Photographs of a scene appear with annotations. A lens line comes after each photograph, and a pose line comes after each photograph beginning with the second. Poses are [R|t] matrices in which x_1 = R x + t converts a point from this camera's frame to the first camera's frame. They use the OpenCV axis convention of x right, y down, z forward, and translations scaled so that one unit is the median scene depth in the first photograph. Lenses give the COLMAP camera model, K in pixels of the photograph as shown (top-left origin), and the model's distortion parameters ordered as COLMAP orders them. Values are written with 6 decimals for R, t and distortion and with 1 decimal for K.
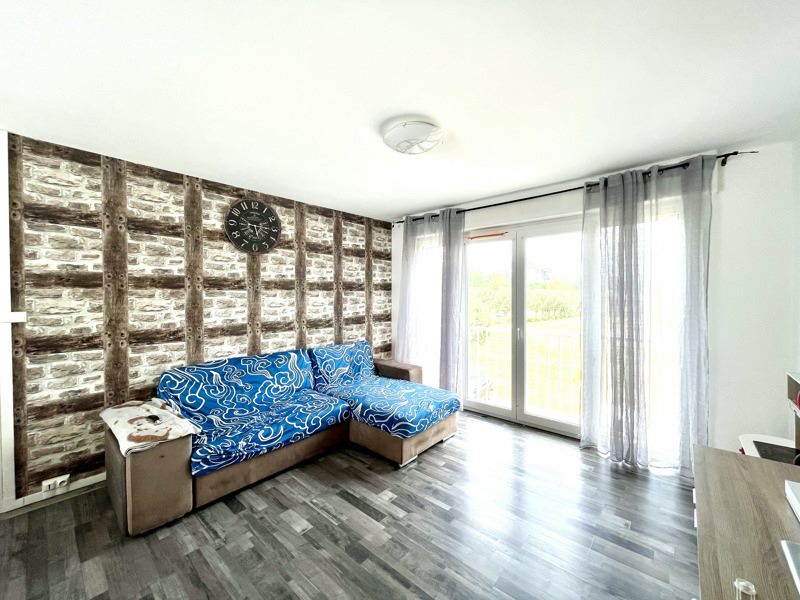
lens RADIAL K [[326.2, 0, 404.2], [0, 326.2, 295.4], [0, 0, 1]] dist [-0.002883, -0.000187]
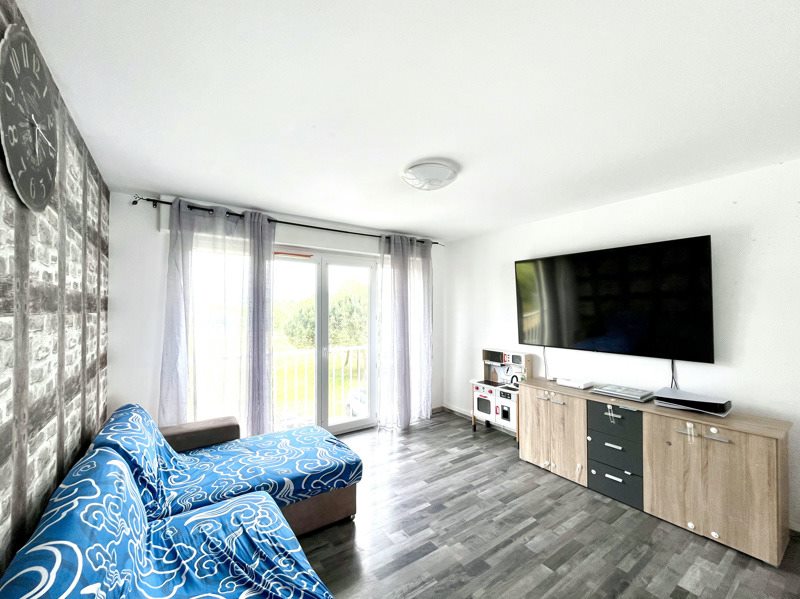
lens RADIAL K [[326.2, 0, 402.8], [0, 326.2, 306.9], [0, 0, 1]] dist [-0.002883, -0.000187]
pose [[0.238420, 0.016122, 0.971028, -0.680523], [0.004208, 0.999836, -0.017634, -0.014901], [-0.971153, 0.008291, 0.238313, 0.542366]]
